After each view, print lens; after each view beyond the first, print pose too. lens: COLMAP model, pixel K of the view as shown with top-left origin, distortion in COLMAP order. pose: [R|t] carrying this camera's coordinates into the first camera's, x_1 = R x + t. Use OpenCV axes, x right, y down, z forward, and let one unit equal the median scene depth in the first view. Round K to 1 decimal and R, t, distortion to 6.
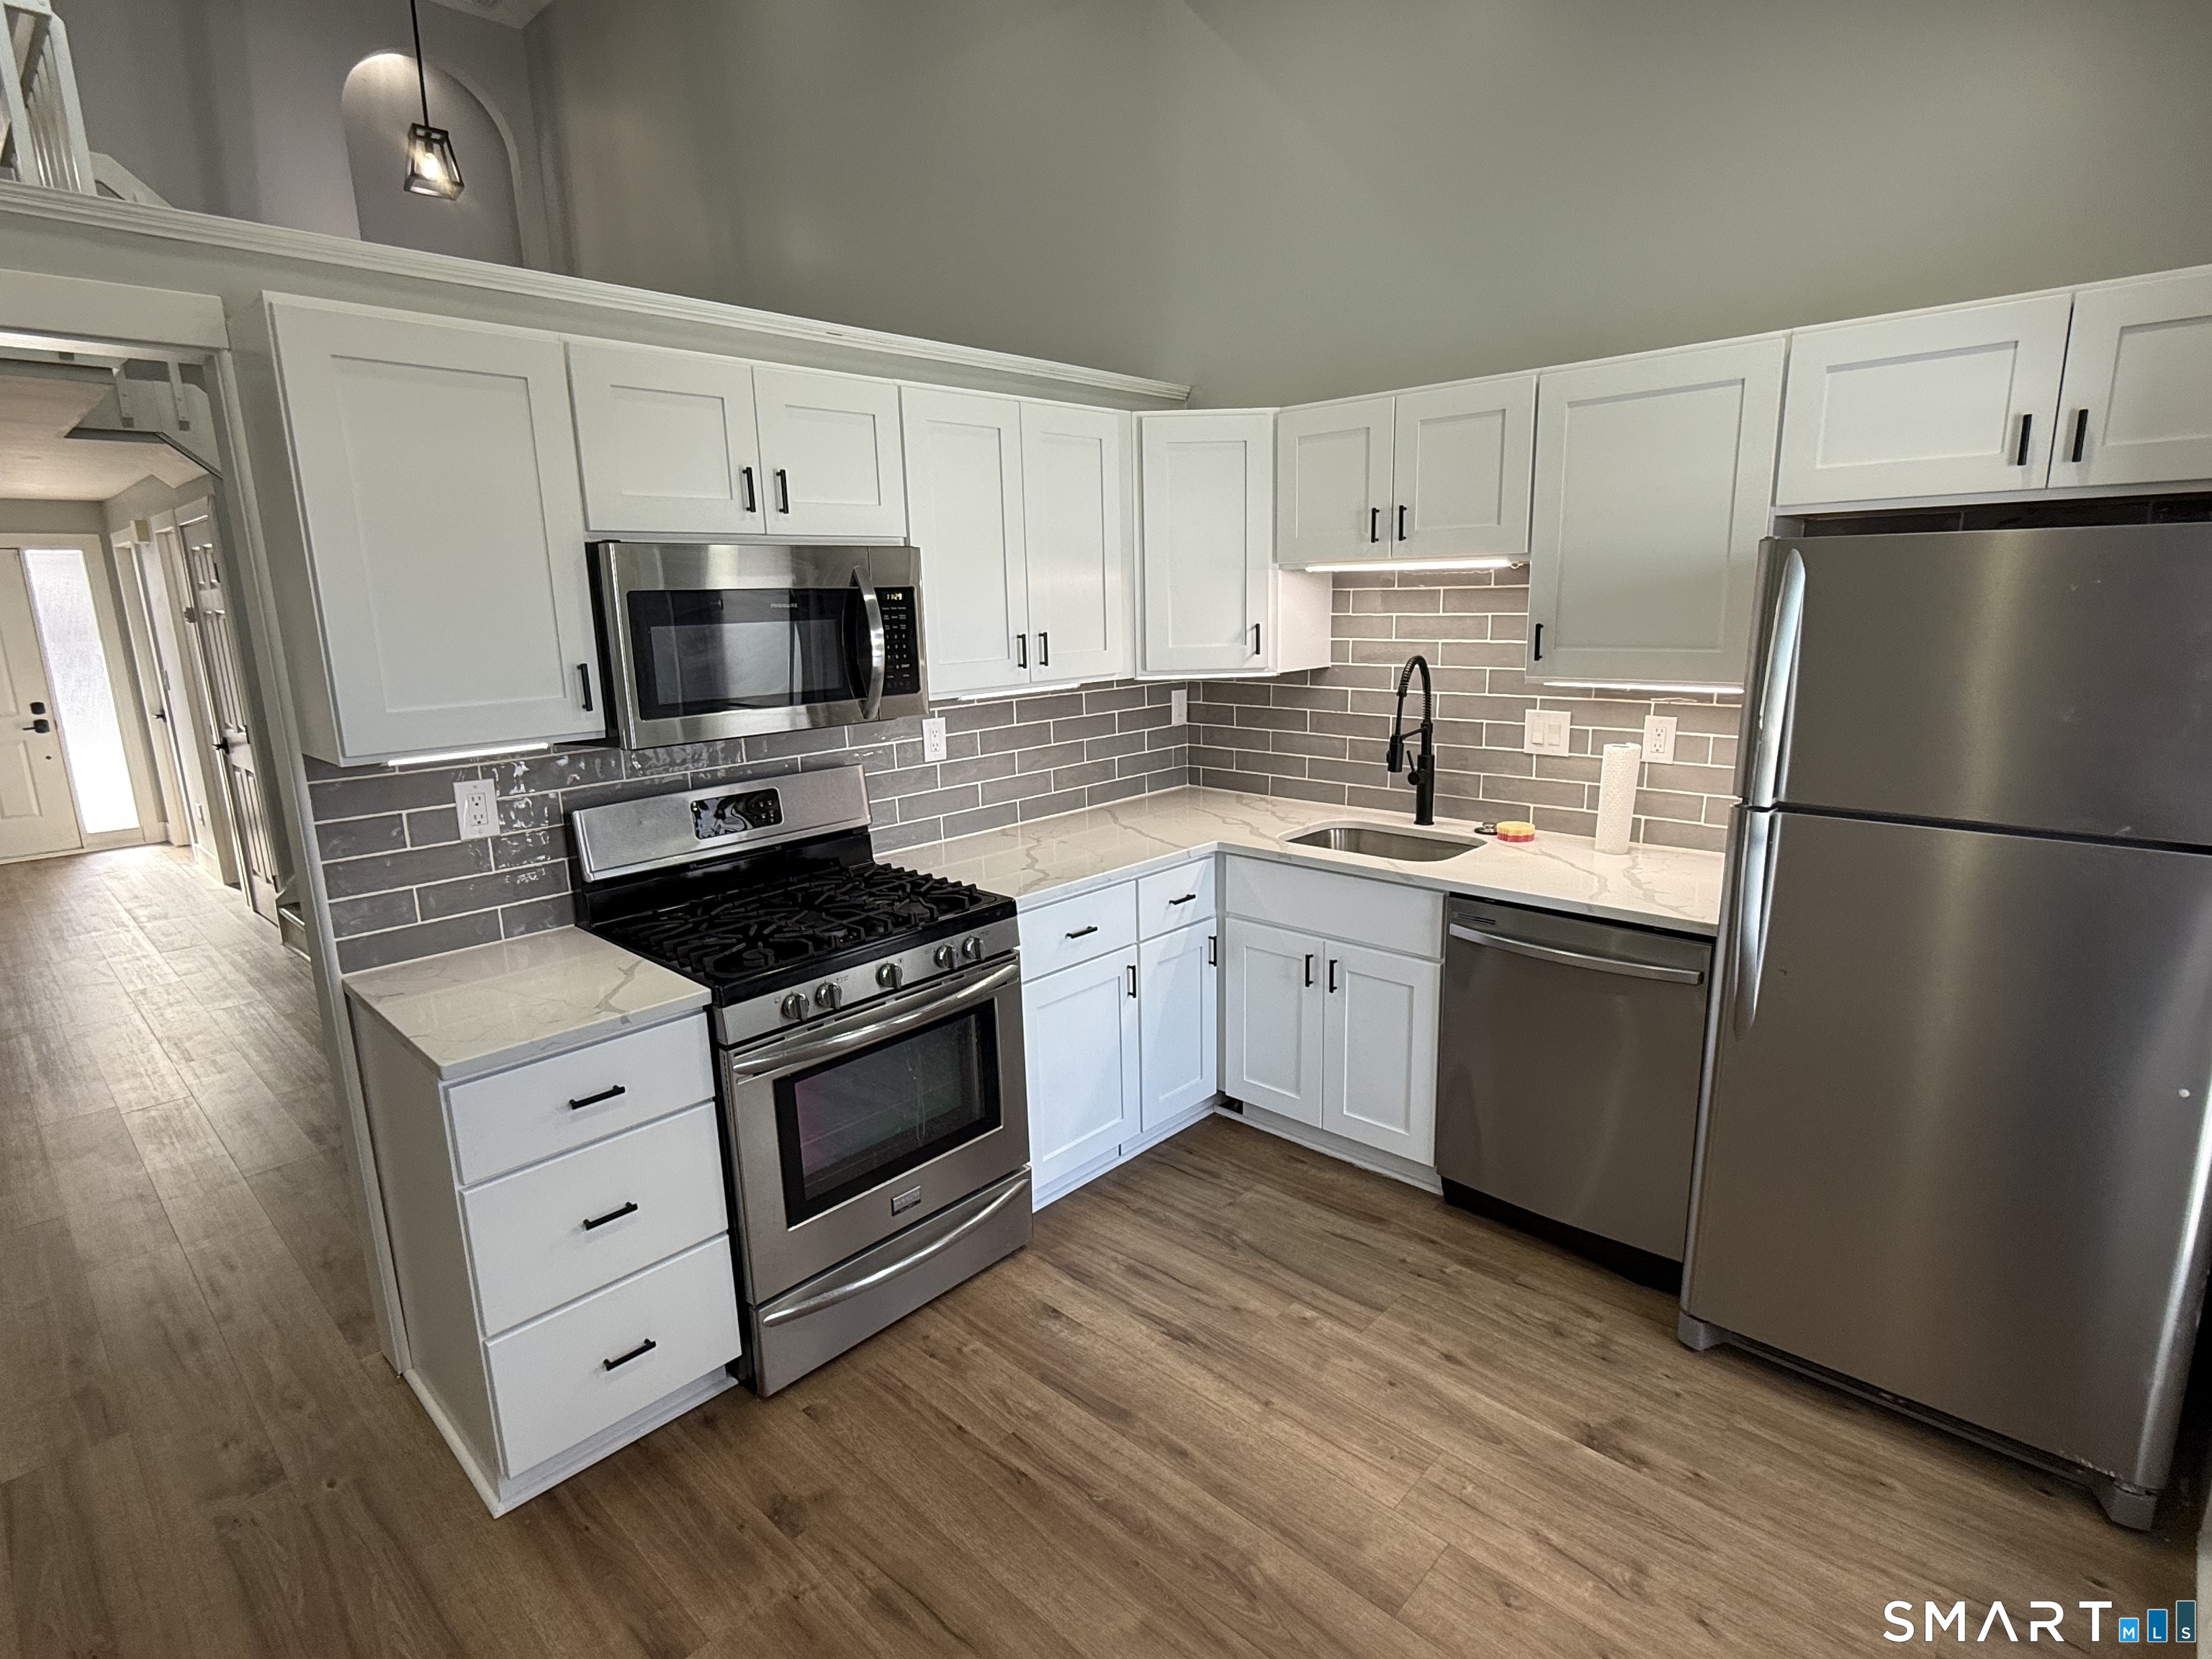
lens RADIAL K [[1133.4, 0, 1106.0], [0, 1133.4, 829.5], [0, 0, 1]] dist [-0.002294, 0.010038]
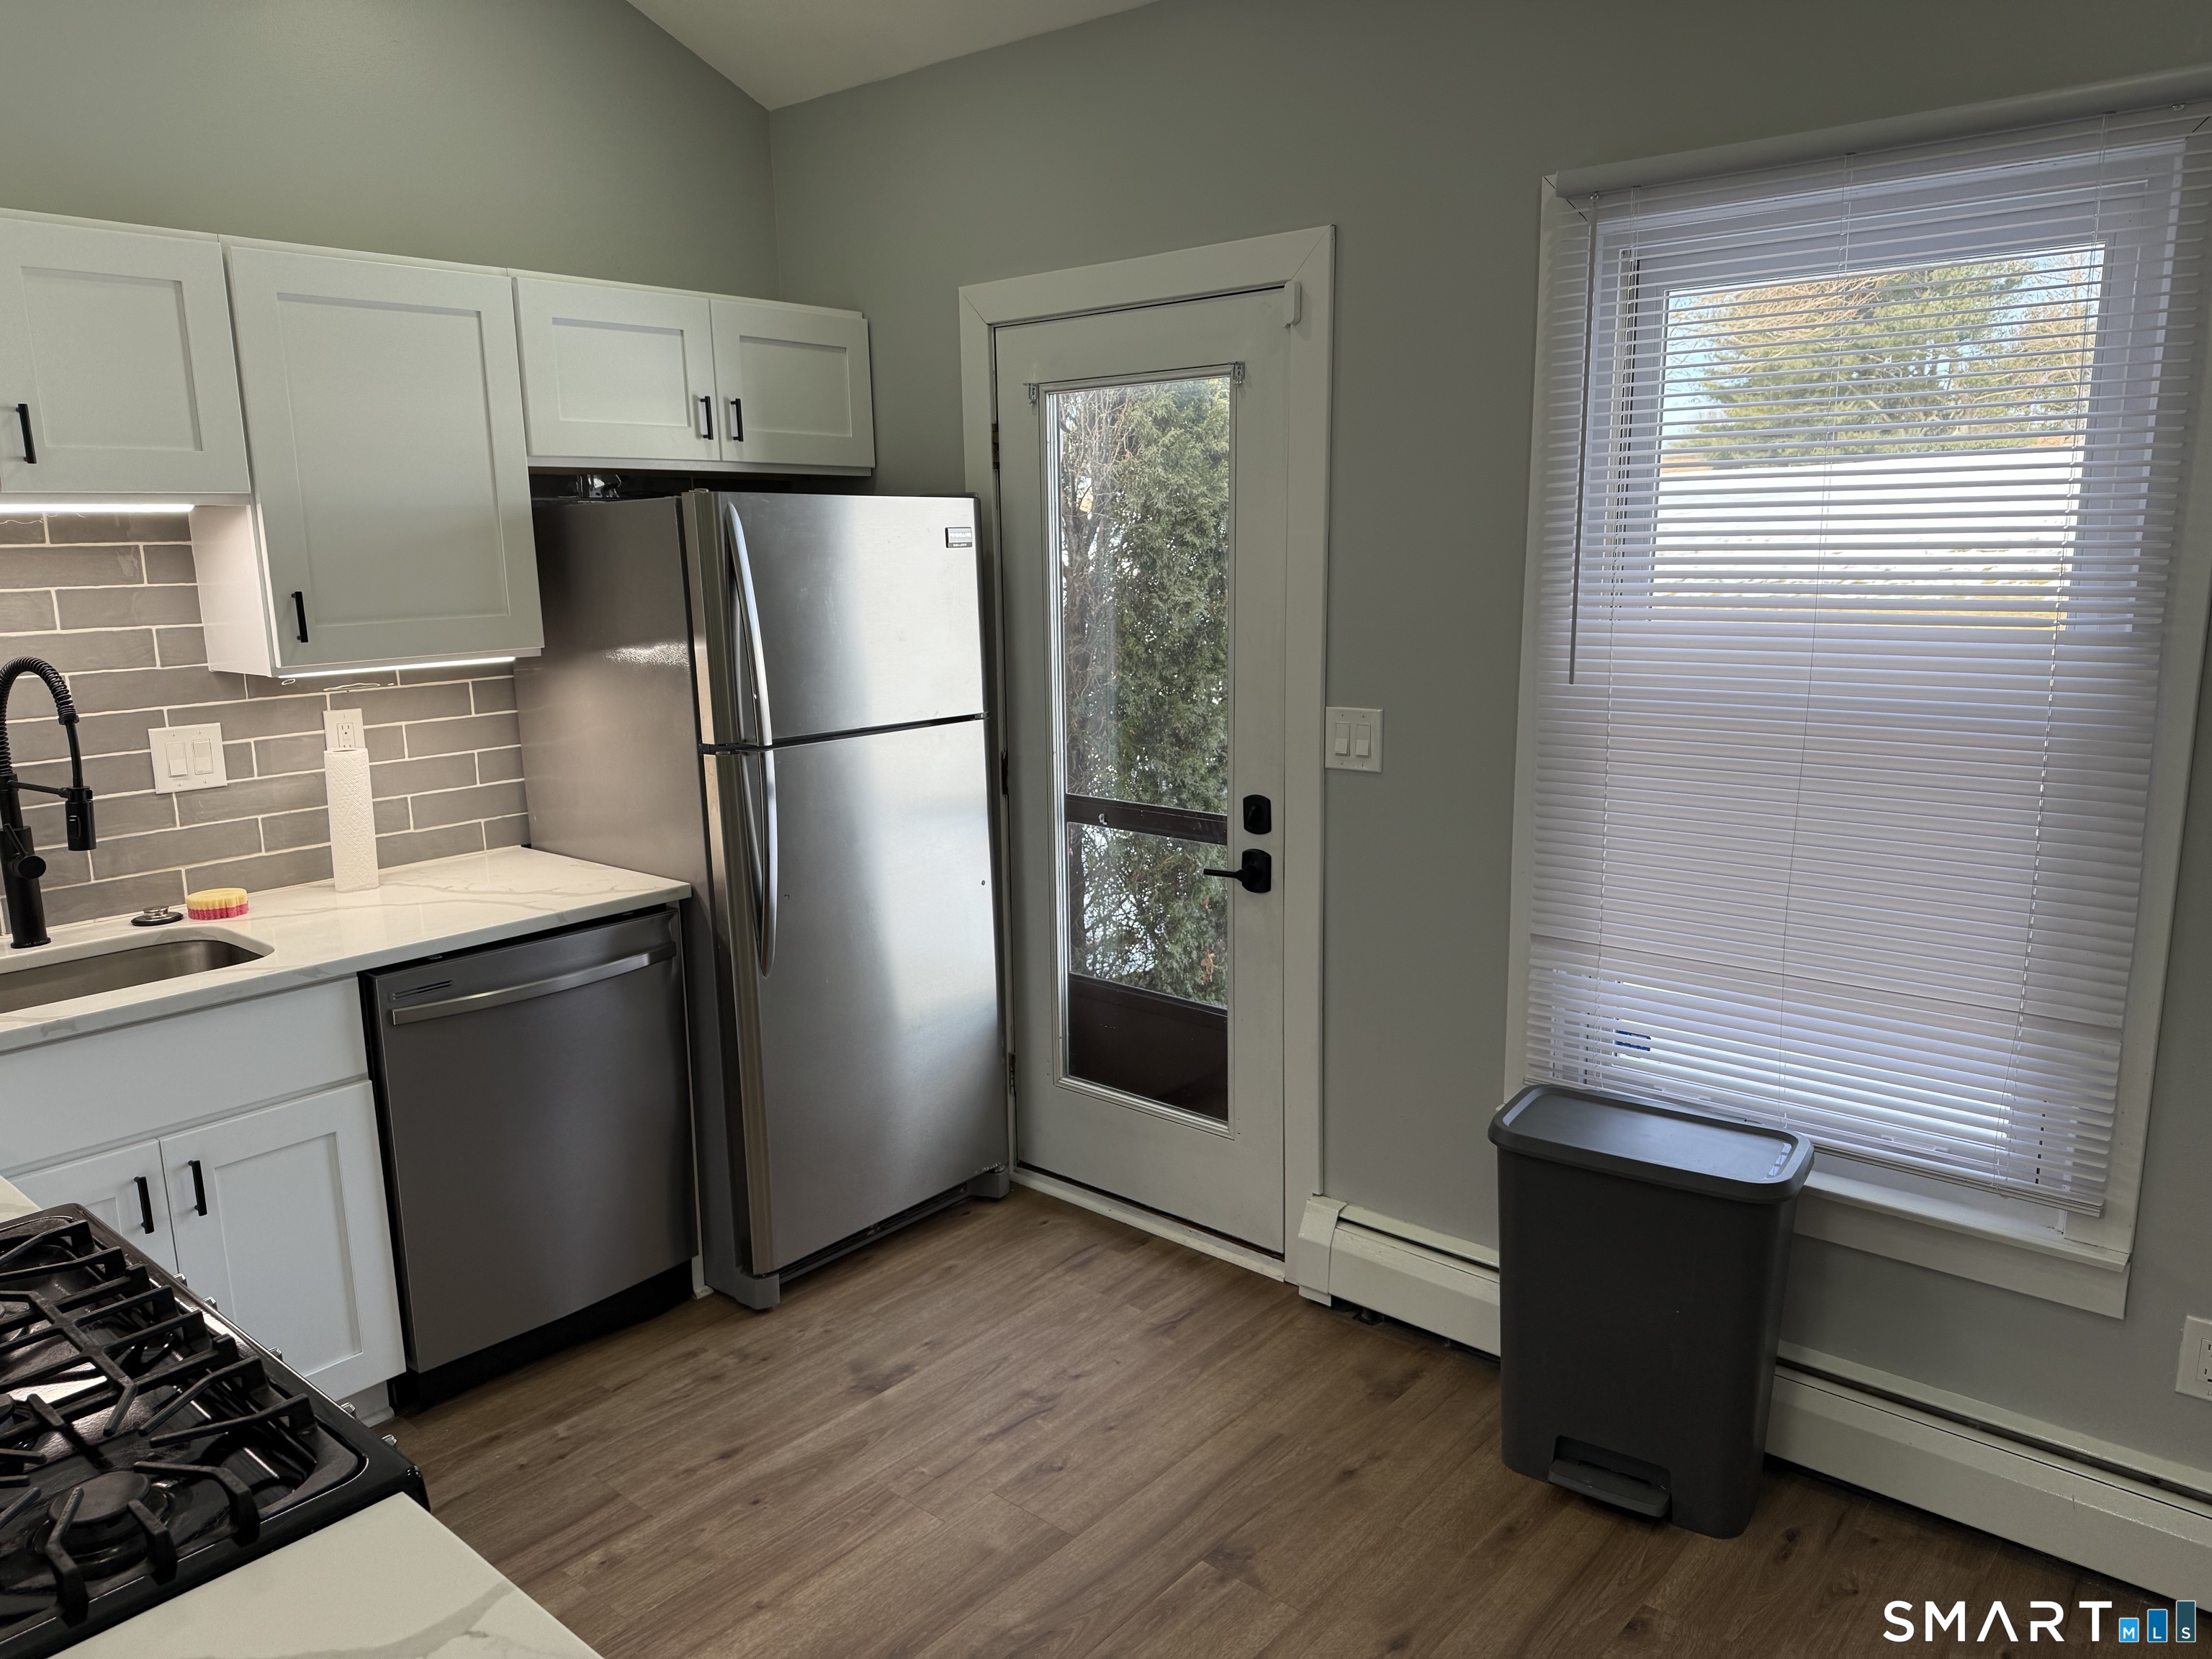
lens RADIAL K [[1565.1, 0, 1106.0], [0, 1565.1, 829.5], [0, 0, 1]] dist [0.096242, -0.110756]
pose [[-0.044430, -0.164732, 0.985337, -0.764121], [0.227368, 0.958759, 0.170541, -0.106206], [-0.972795, 0.231611, -0.005143, 0.616090]]
